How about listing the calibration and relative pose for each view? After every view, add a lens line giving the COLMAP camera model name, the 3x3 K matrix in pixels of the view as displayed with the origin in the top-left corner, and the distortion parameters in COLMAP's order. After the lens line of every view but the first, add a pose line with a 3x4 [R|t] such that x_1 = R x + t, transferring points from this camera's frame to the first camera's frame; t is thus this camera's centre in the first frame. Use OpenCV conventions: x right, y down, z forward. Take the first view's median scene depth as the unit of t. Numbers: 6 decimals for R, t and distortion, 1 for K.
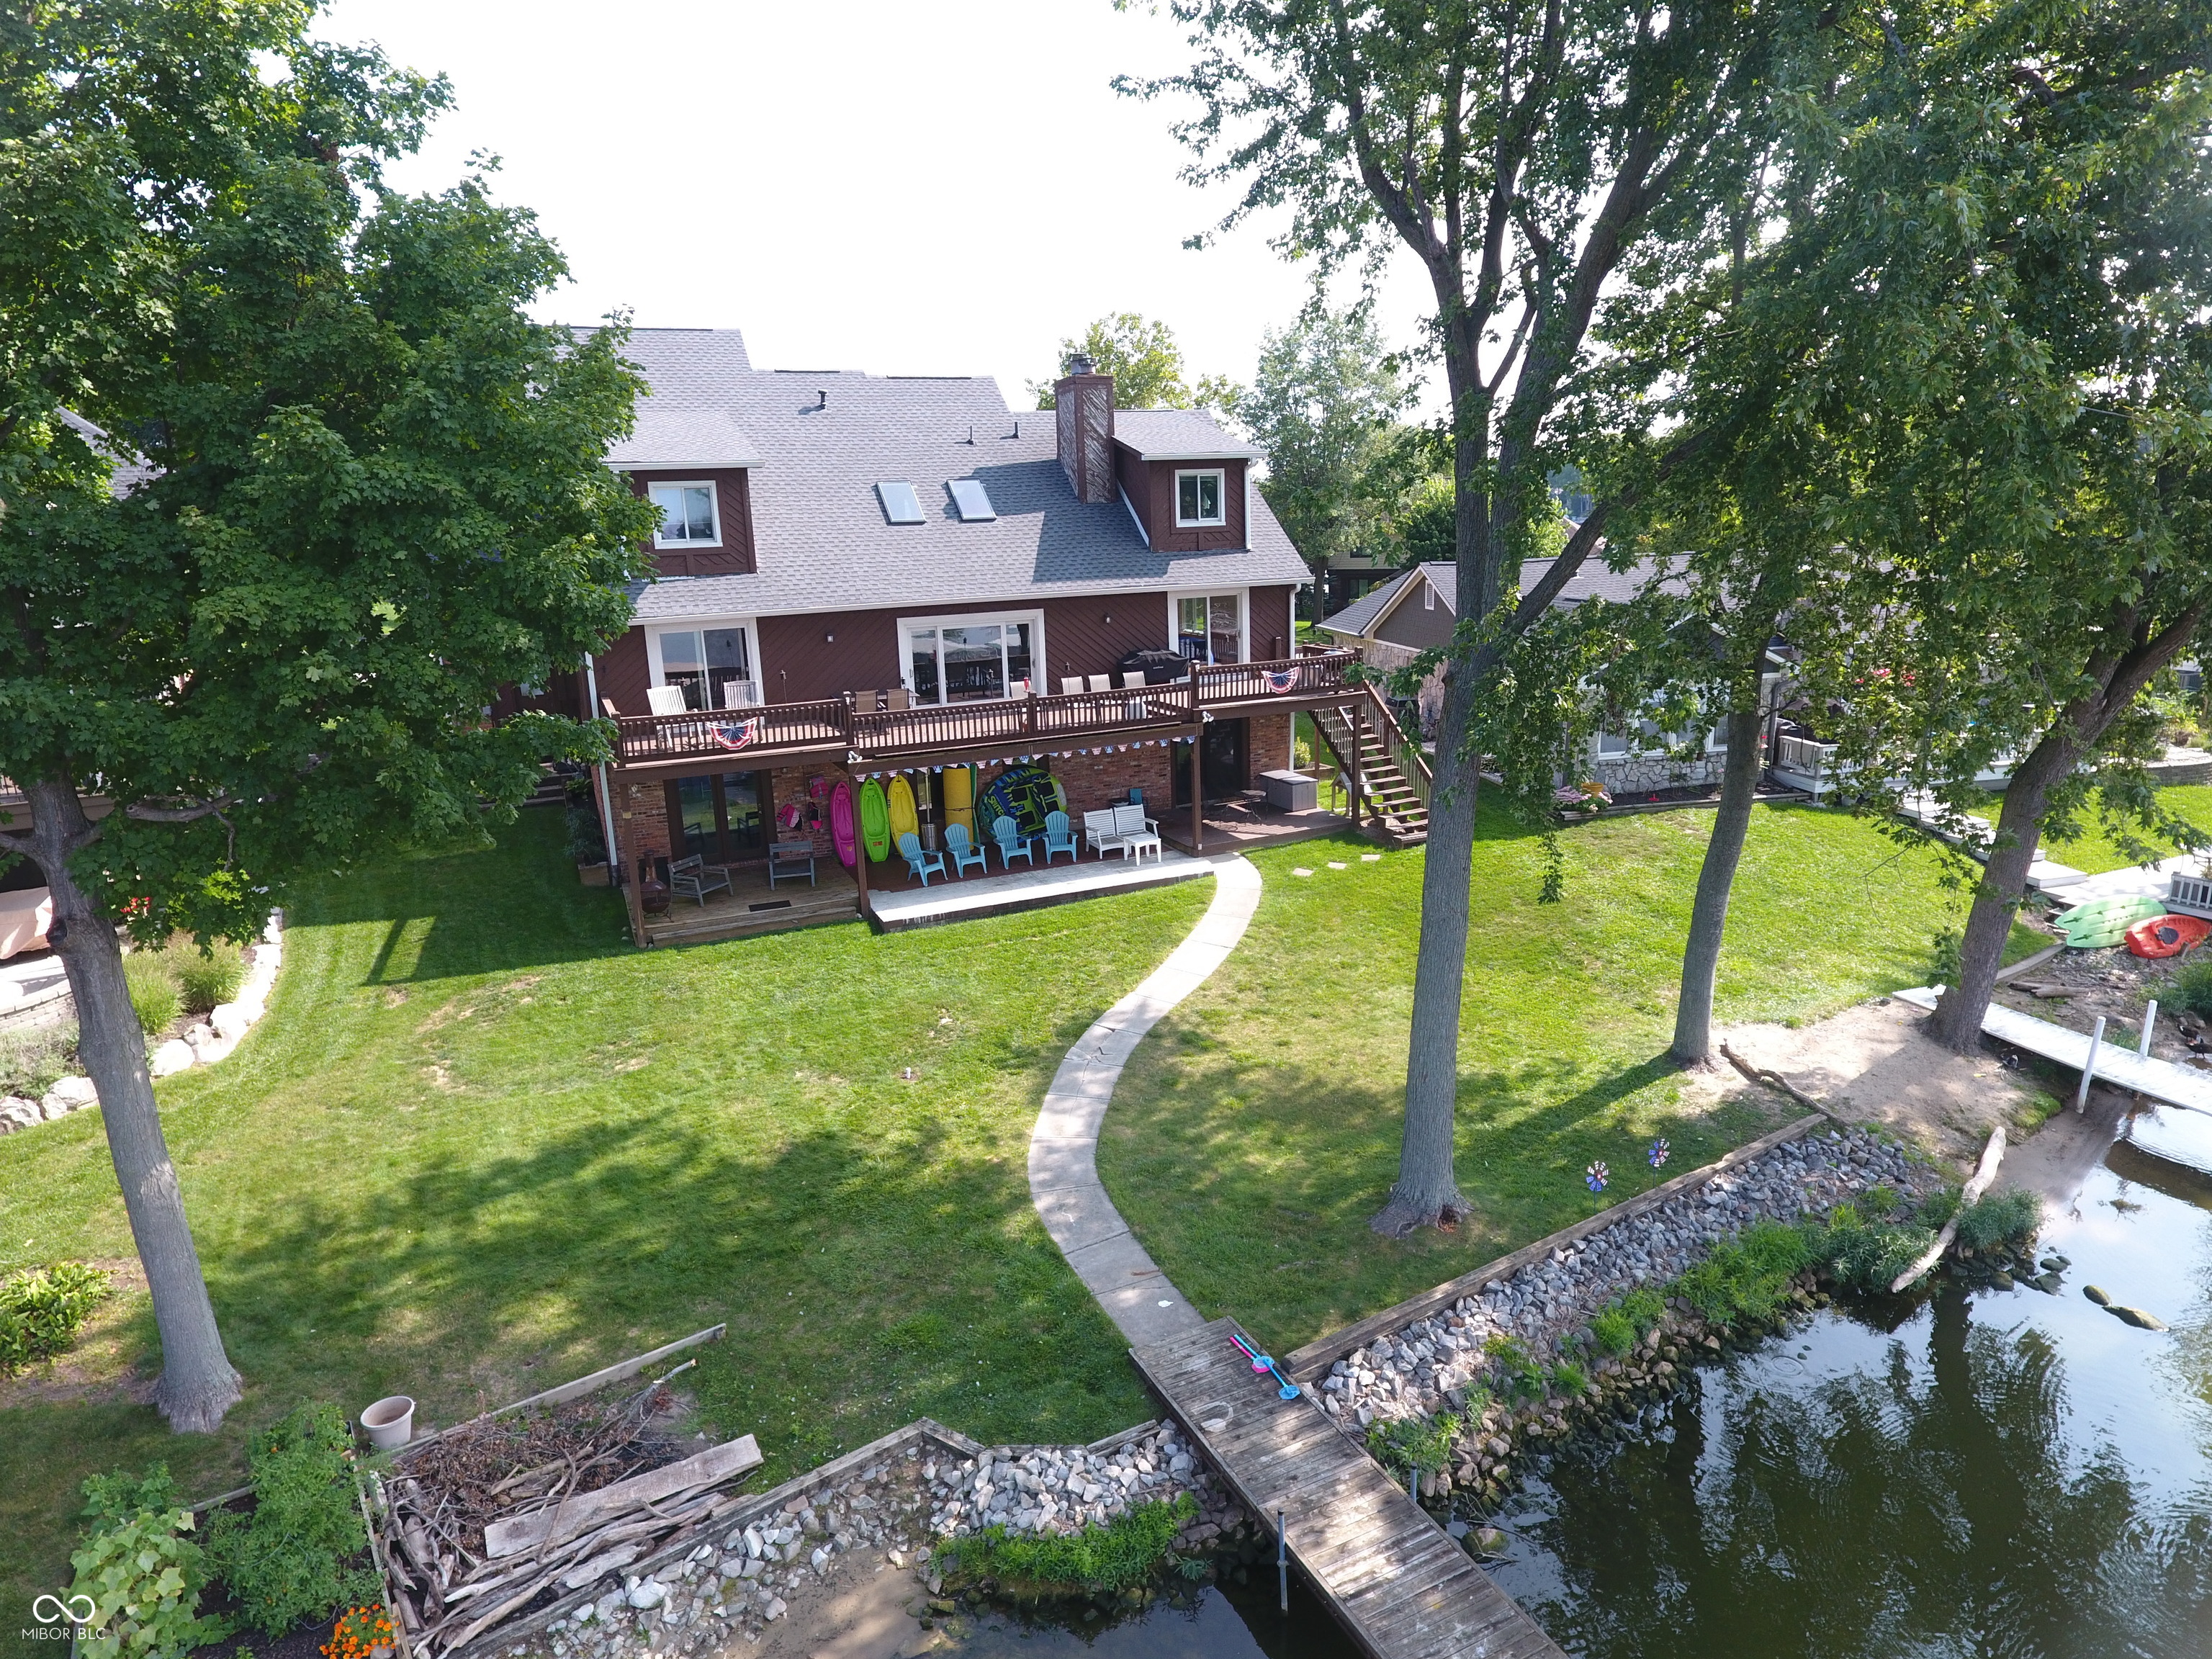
lens RADIAL K [[1296.2, 0, 1109.0], [0, 1296.2, 822.3], [0, 0, 1]] dist [-0.009381, 0.002497]
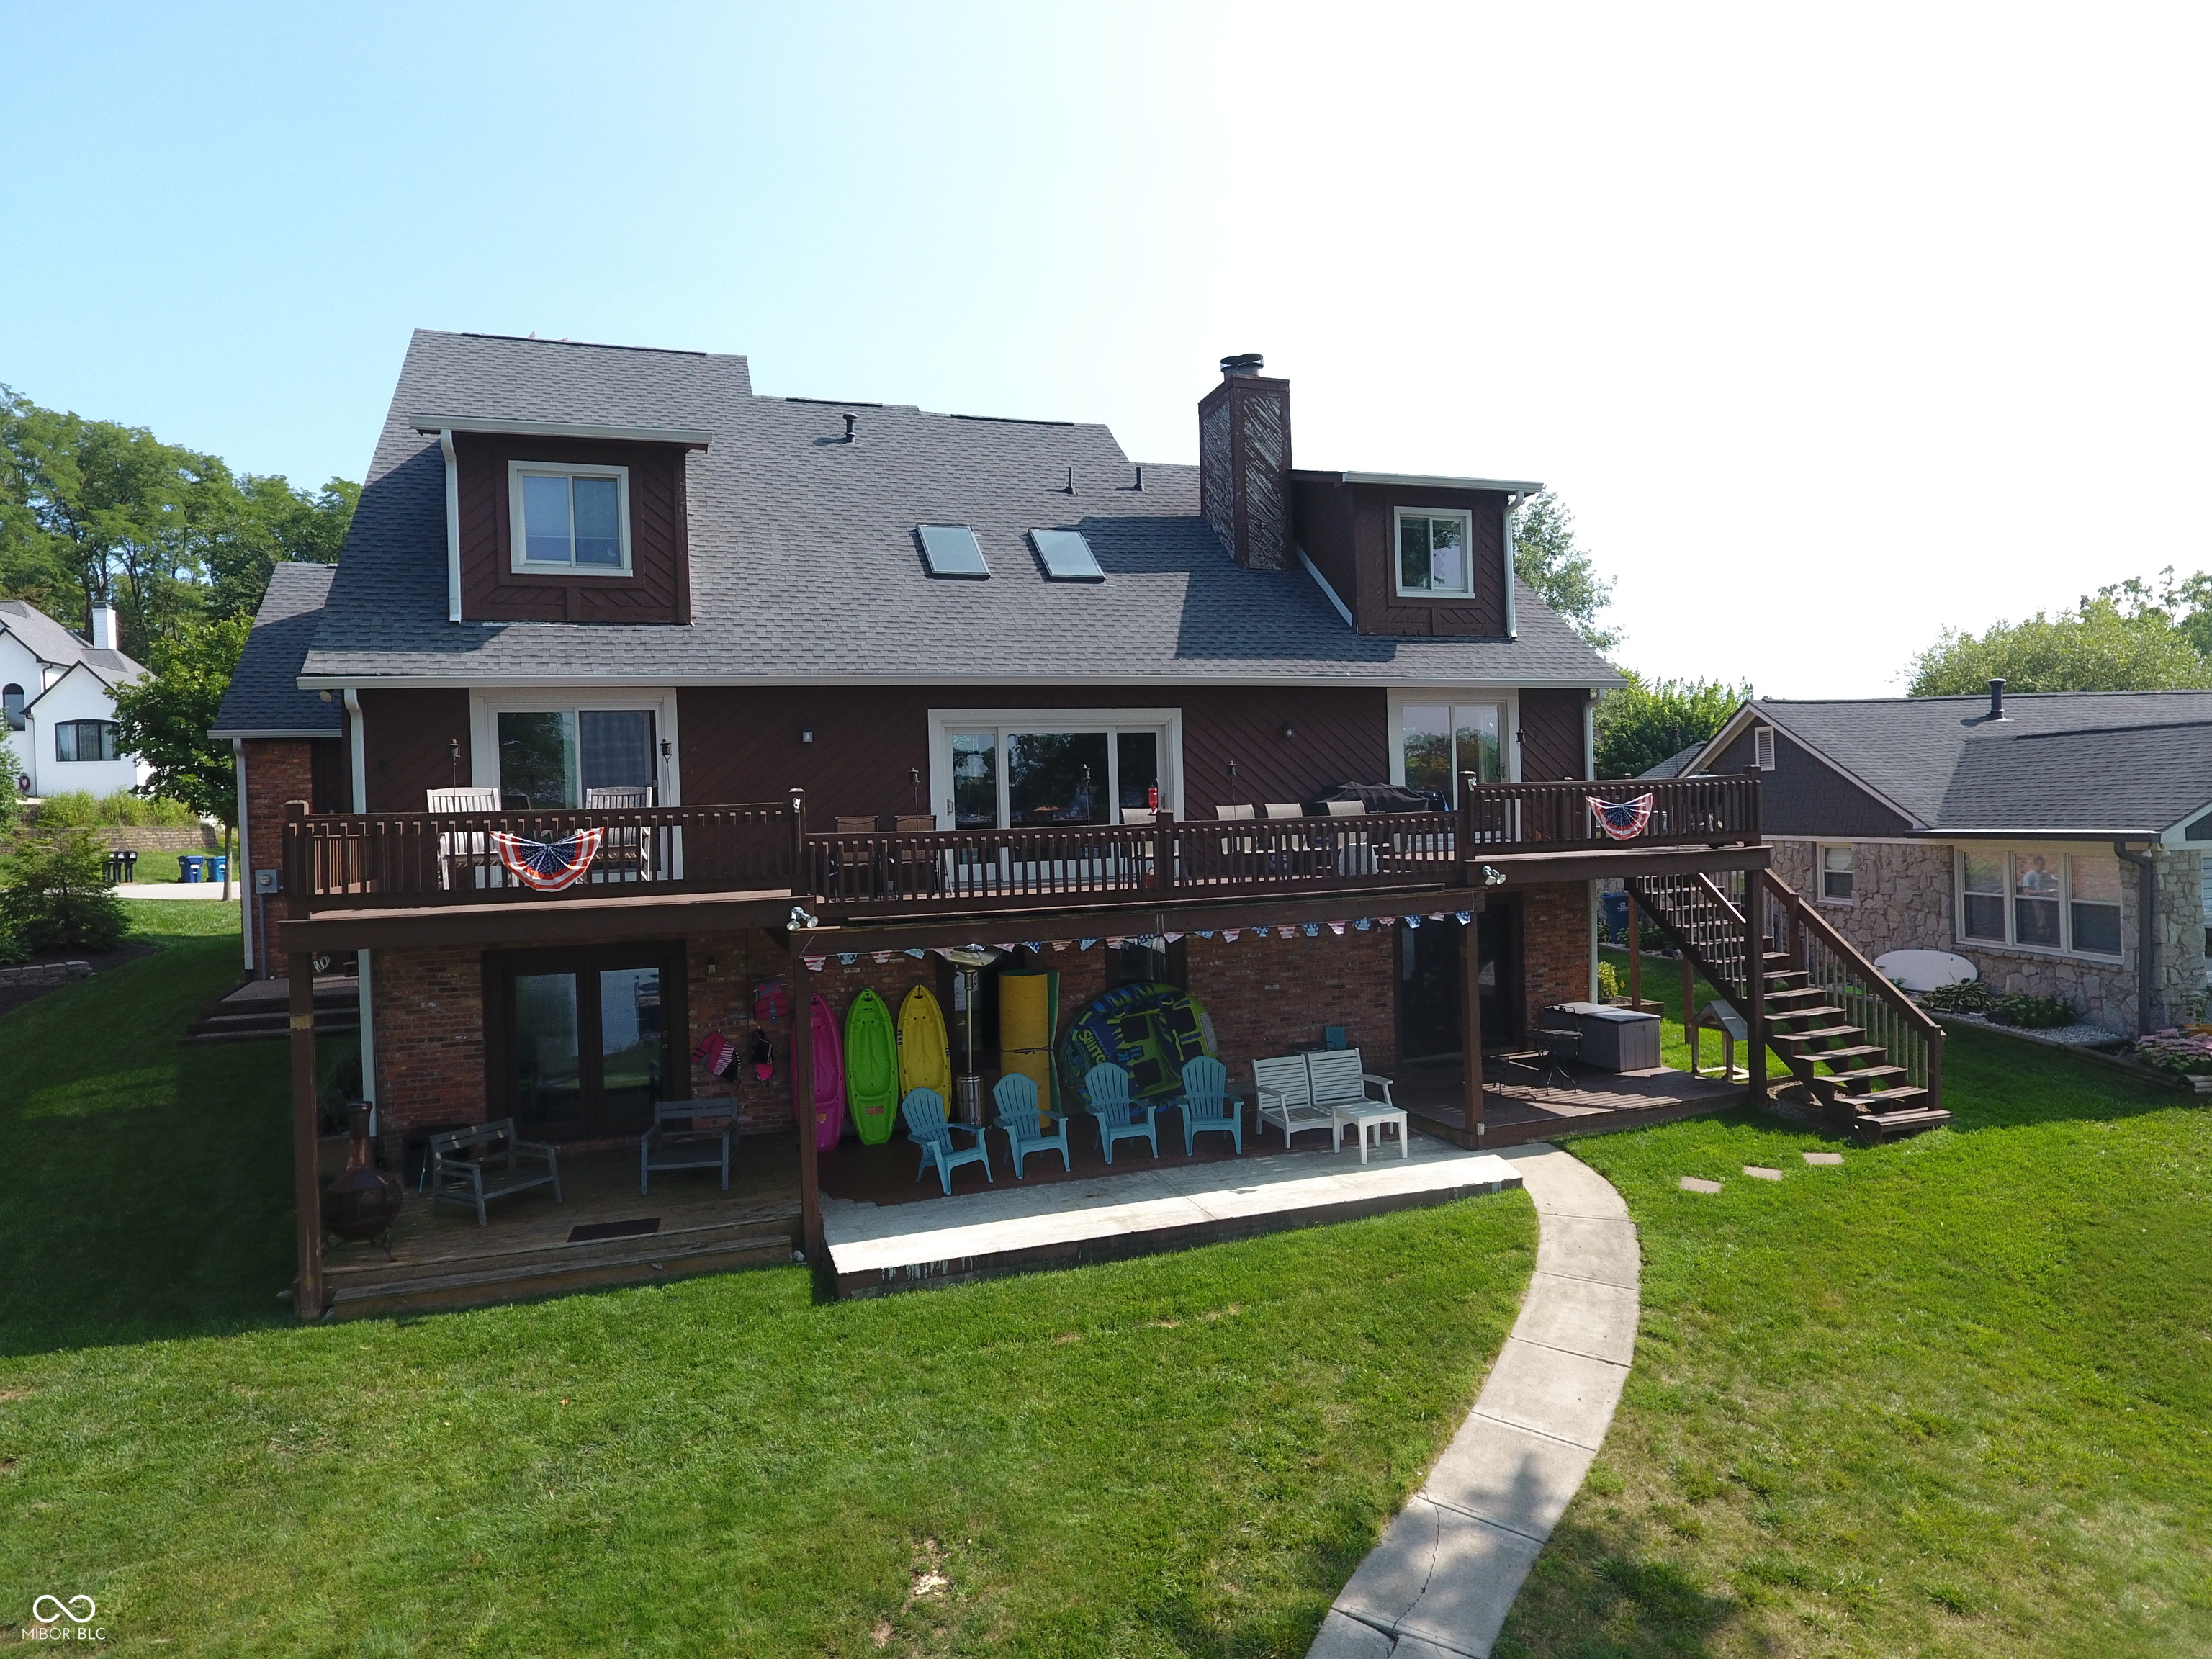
lens RADIAL K [[1296.2, 0, 1109.0], [0, 1296.2, 822.3], [0, 0, 1]] dist [-0.009381, 0.002497]
pose [[0.996267, 0.002834, -0.086282, -0.034518], [-0.022116, 0.974486, -0.223357, 0.018640], [0.083448, 0.224432, 0.970910, 0.467569]]
